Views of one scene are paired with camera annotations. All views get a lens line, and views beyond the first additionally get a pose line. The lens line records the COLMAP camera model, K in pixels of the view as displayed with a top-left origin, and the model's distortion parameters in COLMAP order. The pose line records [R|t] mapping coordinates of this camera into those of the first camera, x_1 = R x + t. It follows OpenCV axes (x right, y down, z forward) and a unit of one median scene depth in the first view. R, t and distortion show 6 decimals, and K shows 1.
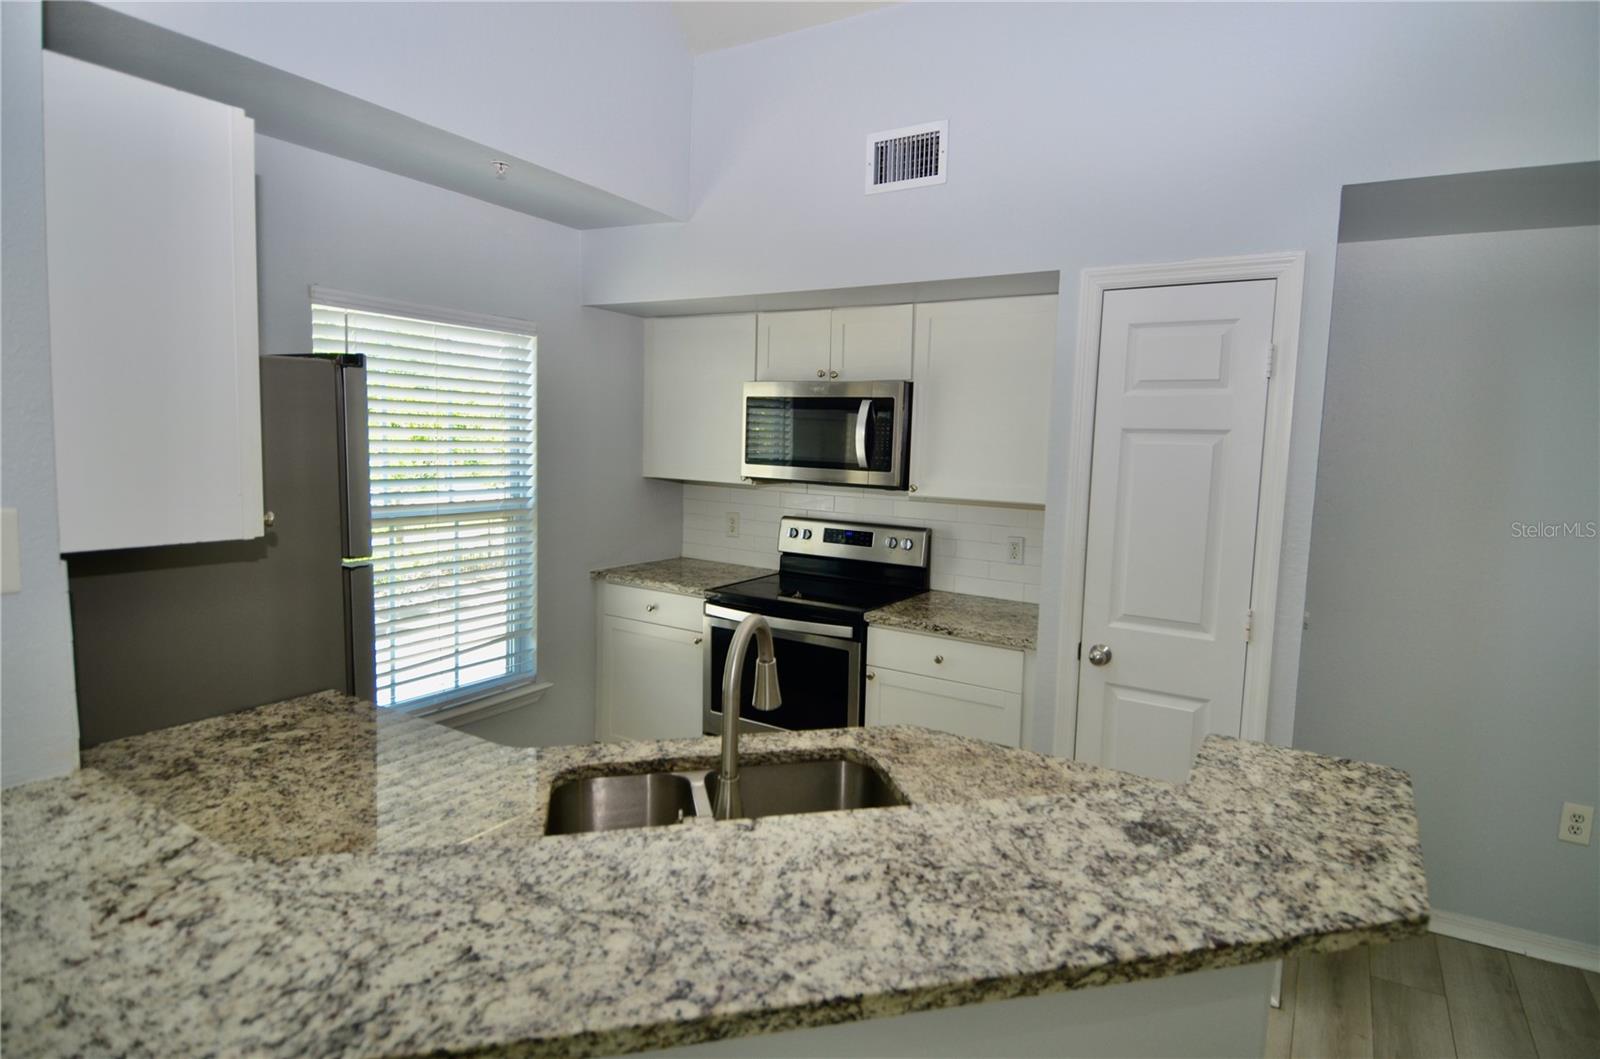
lens RADIAL K [[829.4, 0, 823.9], [0, 829.4, 516.5], [0, 0, 1]] dist [0.053589, -0.061101]
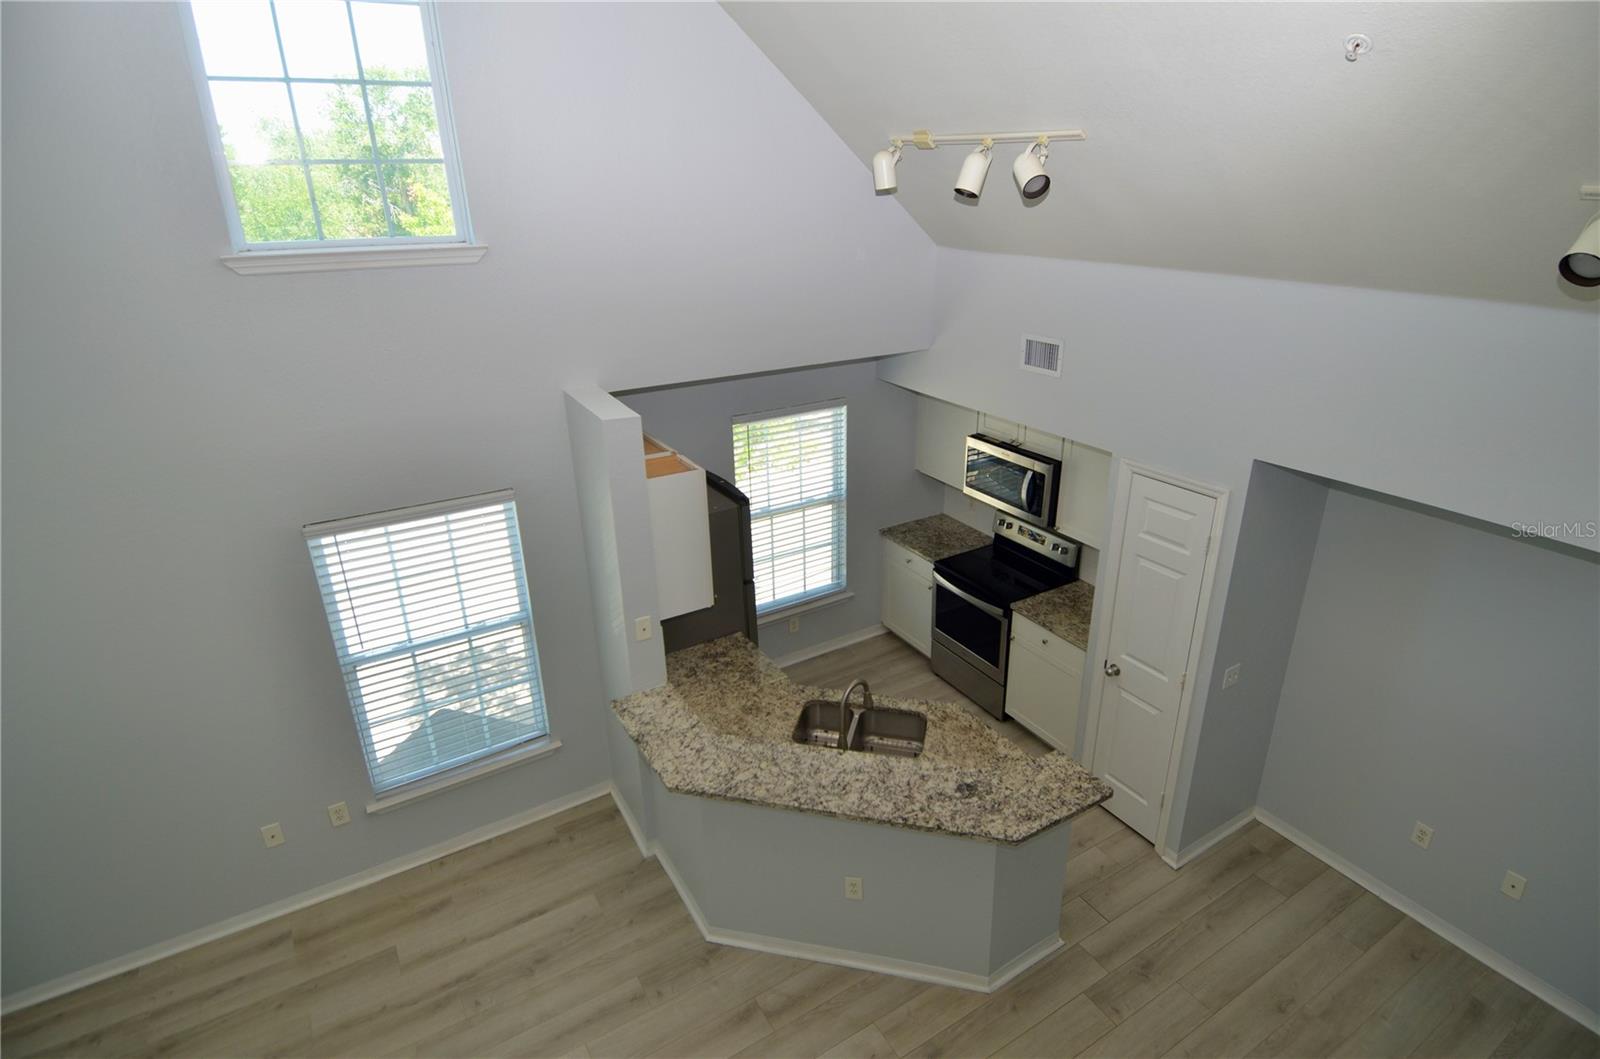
lens RADIAL K [[827.2, 0, 825.0], [0, 827.2, 514.9], [0, 0, 1]] dist [0.050863, -0.057982]
pose [[0.891097, 0.131022, -0.434487, 0.508879], [-0.005427, 0.960424, 0.278491, -0.632931], [0.453780, -0.245804, 0.856542, -0.695403]]
